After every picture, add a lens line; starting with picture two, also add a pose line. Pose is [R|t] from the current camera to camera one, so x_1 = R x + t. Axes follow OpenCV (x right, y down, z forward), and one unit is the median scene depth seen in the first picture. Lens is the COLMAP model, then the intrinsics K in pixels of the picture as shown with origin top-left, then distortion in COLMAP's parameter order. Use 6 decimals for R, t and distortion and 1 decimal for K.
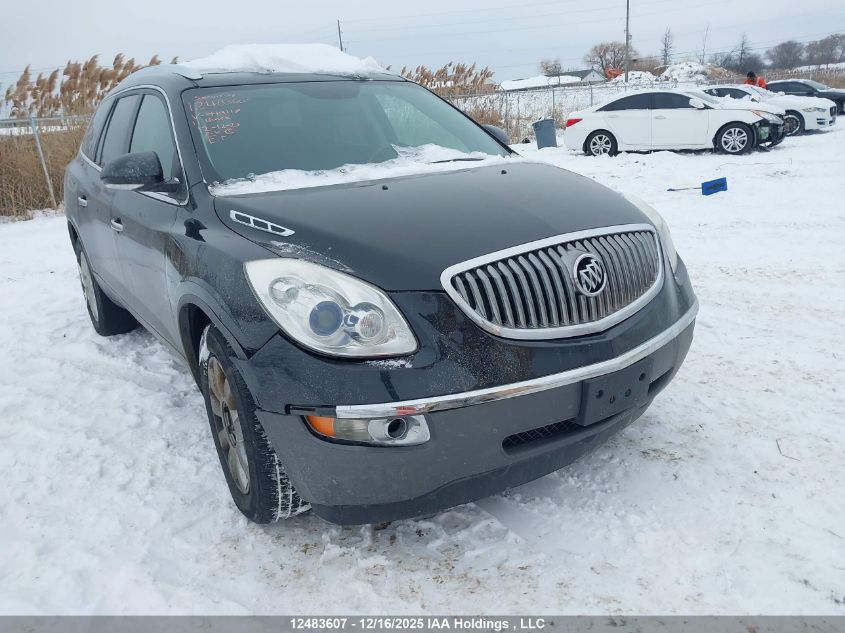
lens RADIAL K [[682.0, 0, 433.1], [0, 682.0, 274.3], [0, 0, 1]] dist [0.135384, -0.236920]
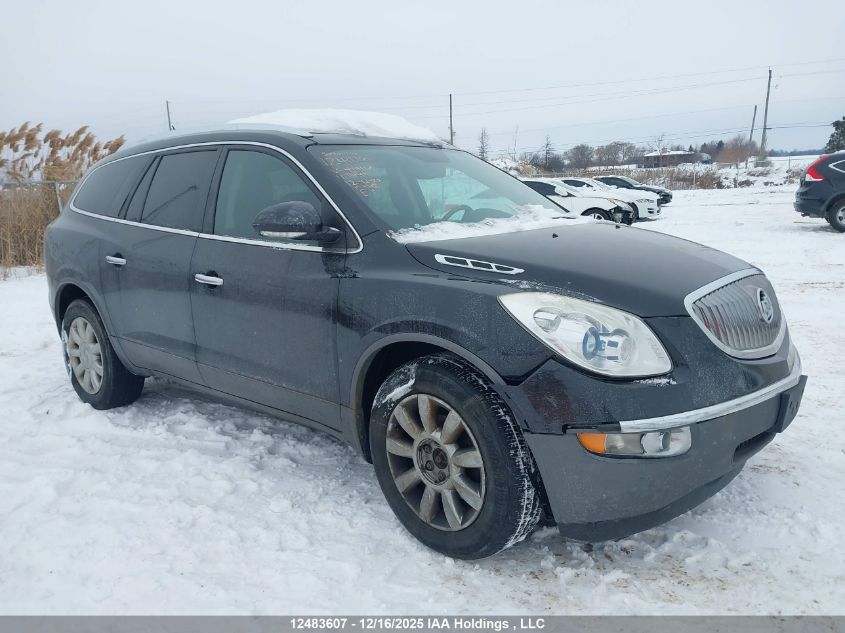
lens RADIAL K [[682.0, 0, 433.1], [0, 682.0, 274.3], [0, 0, 1]] dist [0.135384, -0.236920]
pose [[0.963027, 0.002447, 0.269395, -0.596021], [0.030222, 0.992666, -0.117053, 0.063960], [-0.267706, 0.120867, 0.955890, -0.005171]]
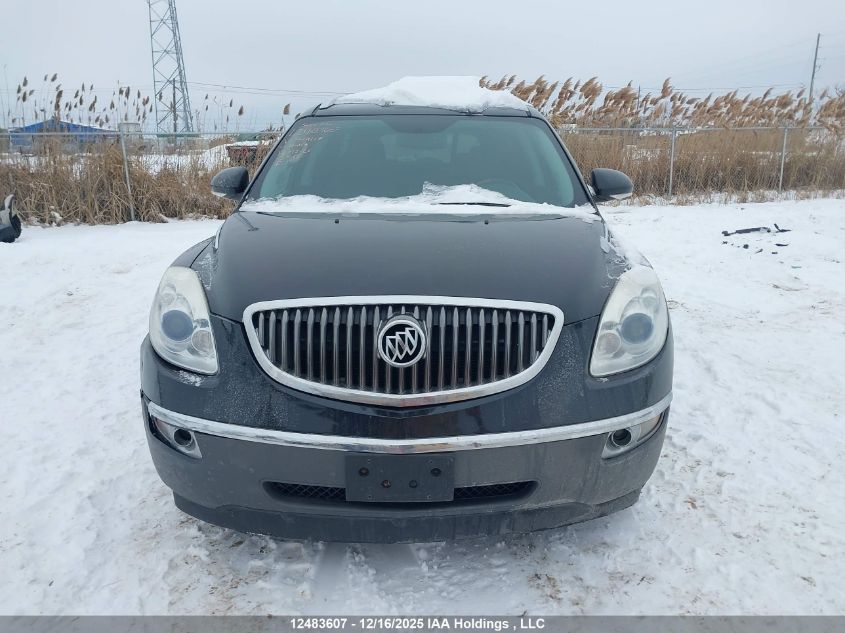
lens RADIAL K [[682.0, 0, 433.1], [0, 682.0, 274.3], [0, 0, 1]] dist [0.135384, -0.236920]
pose [[0.801150, 0.174106, -0.572579, 0.707286], [-0.187367, 0.981618, 0.036322, -0.120409], [0.568377, 0.078183, 0.819045, 0.247670]]
